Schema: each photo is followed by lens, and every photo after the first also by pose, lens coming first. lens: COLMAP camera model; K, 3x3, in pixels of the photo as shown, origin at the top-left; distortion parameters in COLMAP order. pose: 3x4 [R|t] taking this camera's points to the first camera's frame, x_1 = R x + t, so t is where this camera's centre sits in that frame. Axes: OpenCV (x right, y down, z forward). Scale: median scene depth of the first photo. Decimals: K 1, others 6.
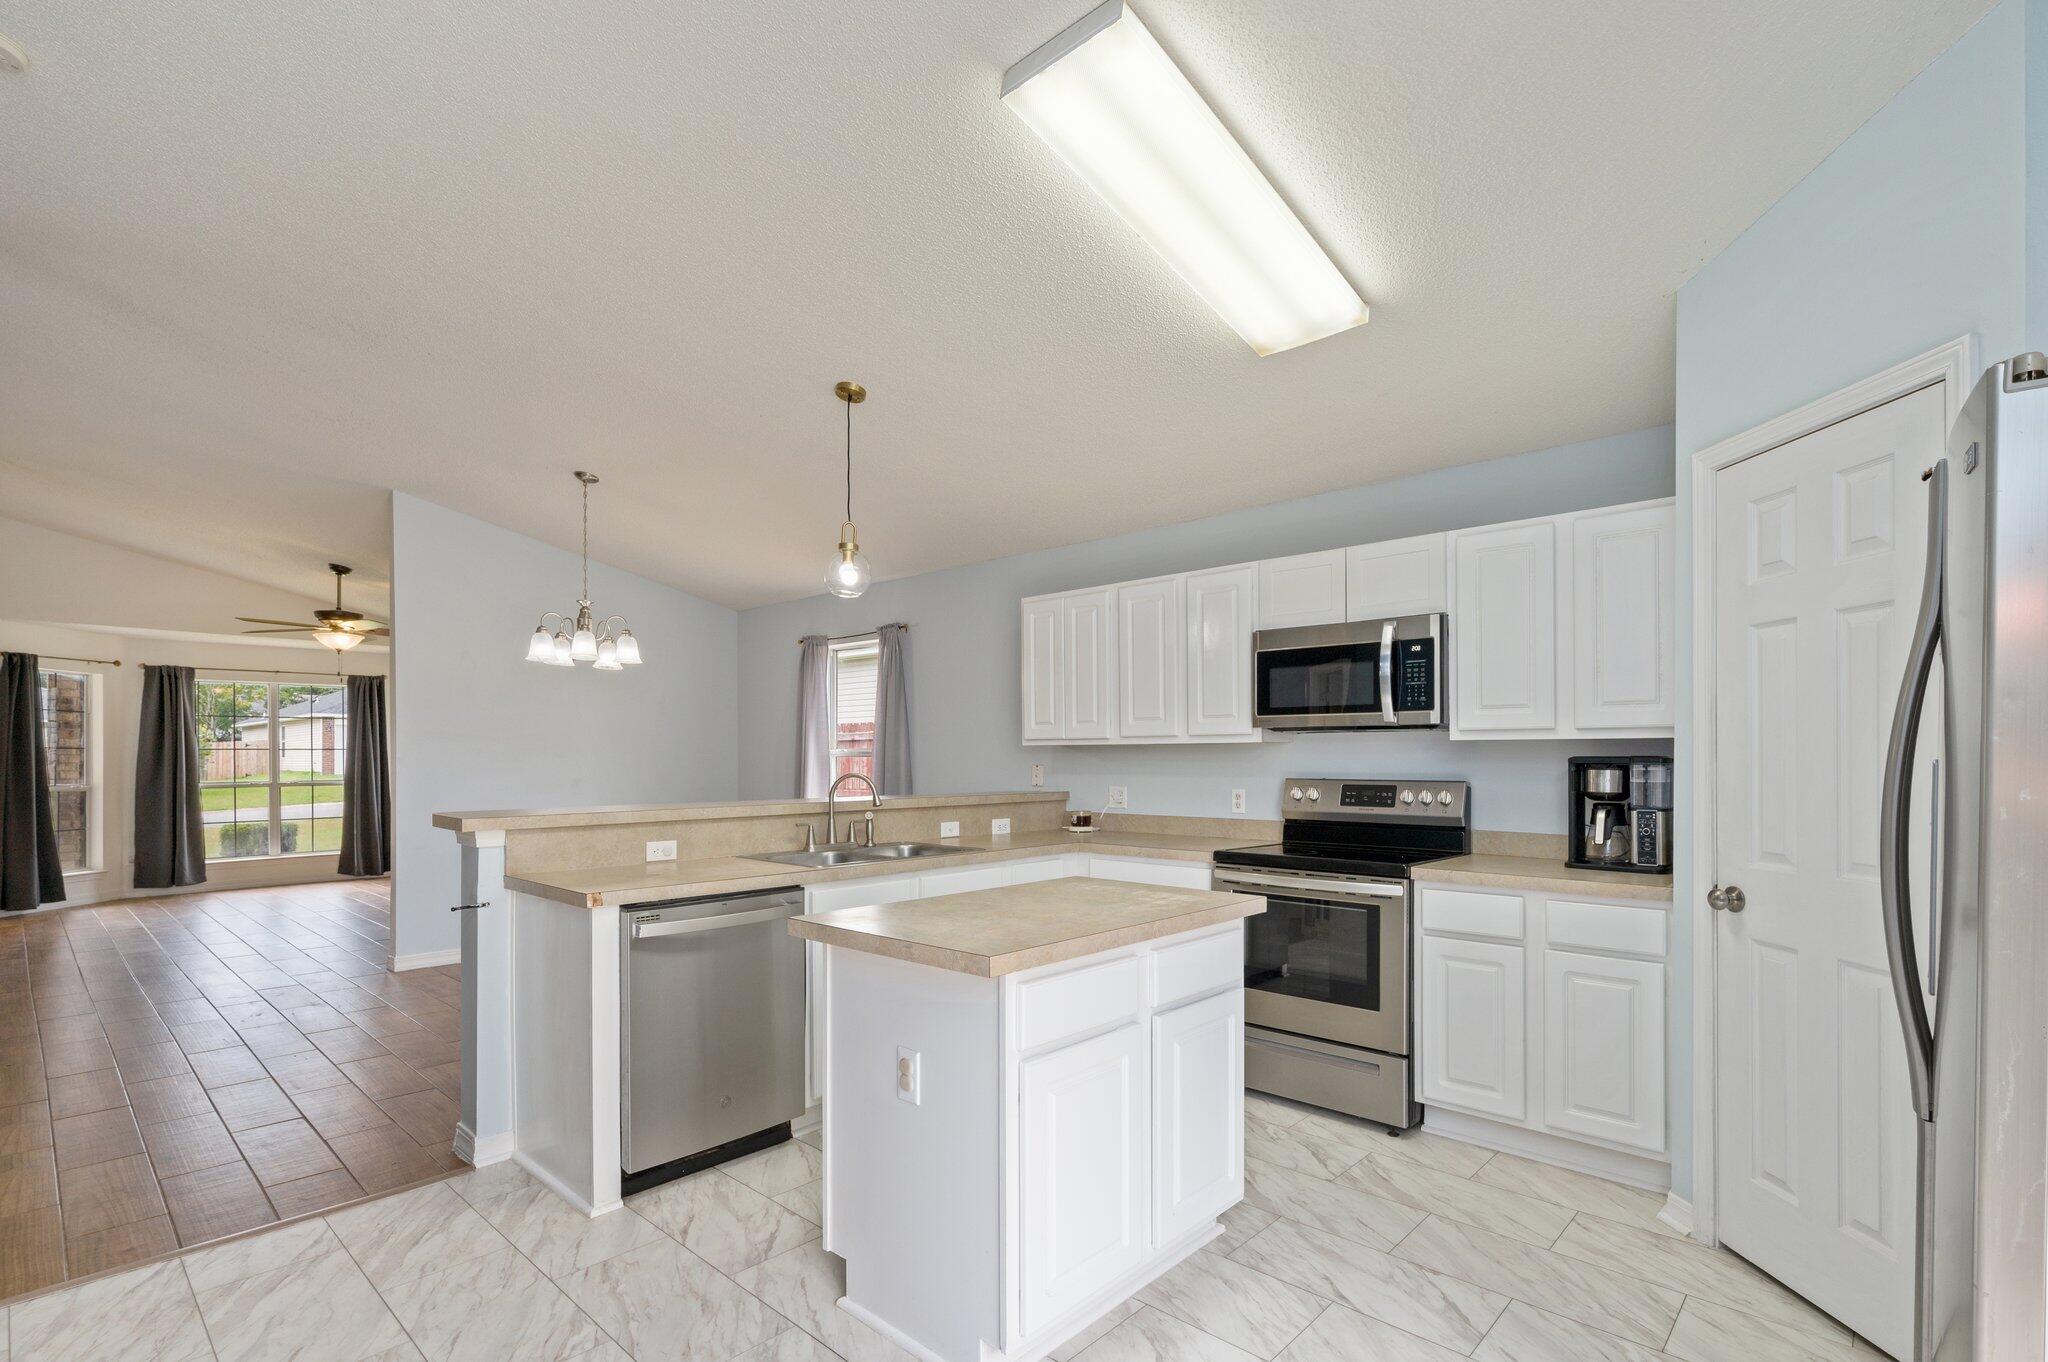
lens RADIAL K [[958.6, 0, 1020.4], [0, 958.6, 753.2], [0, 0, 1]] dist [-0.002603, -0.001519]
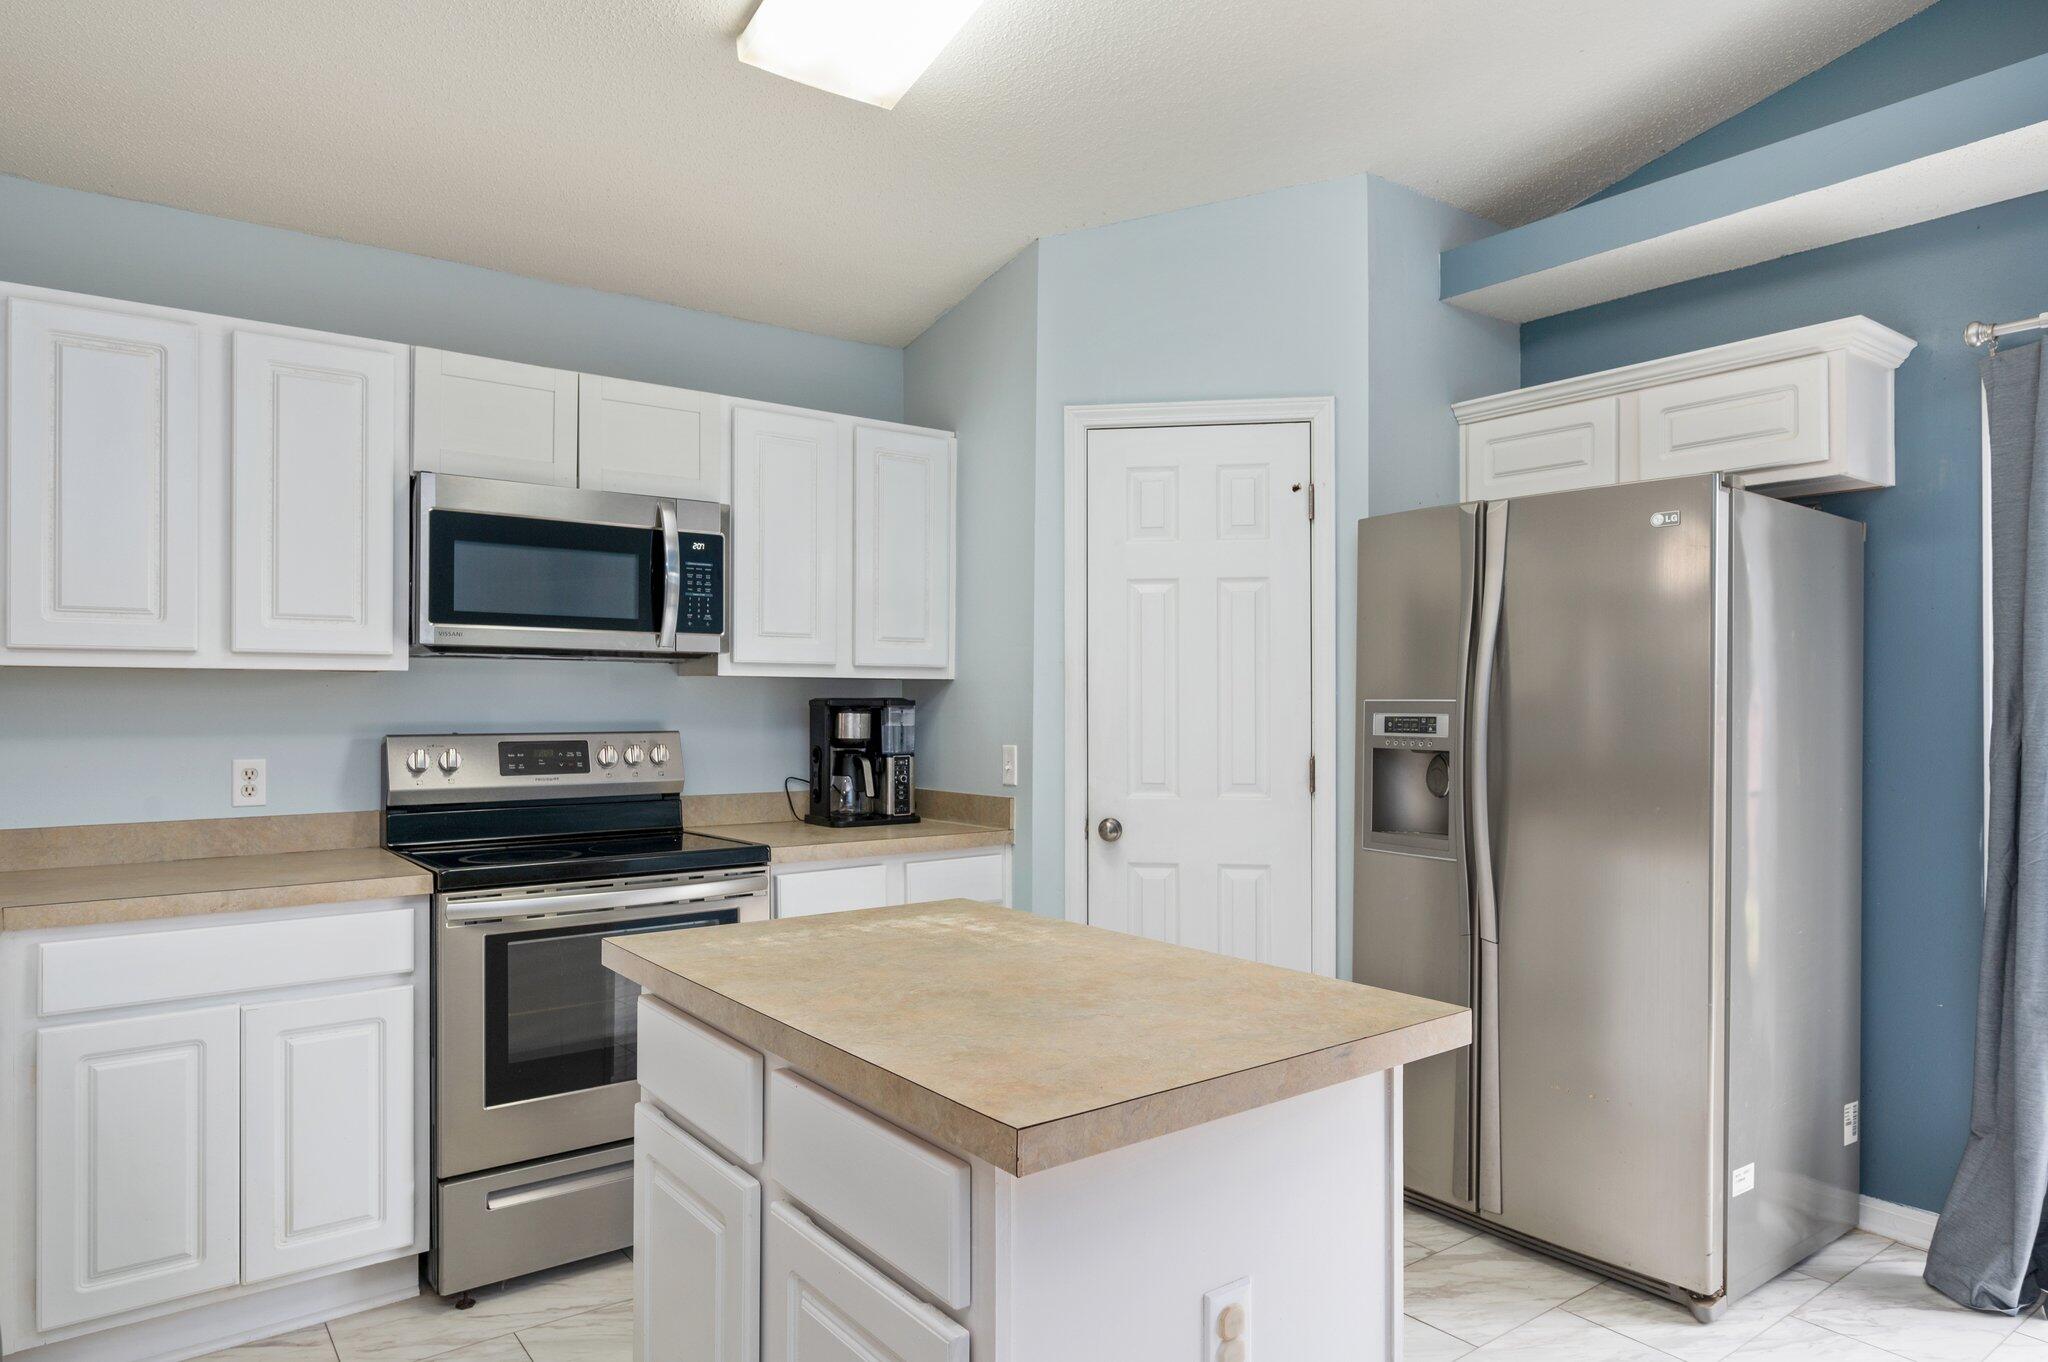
lens RADIAL K [[1238.8, 0, 1035.3], [0, 1238.8, 696.0], [0, 0, 1]] dist [-0.002789, -0.001333]
pose [[0.165035, 0.007874, 0.986256, -0.406460], [-0.004029, 0.999965, -0.007309, 0.007300], [-0.986279, -0.002767, 0.165061, 0.529093]]
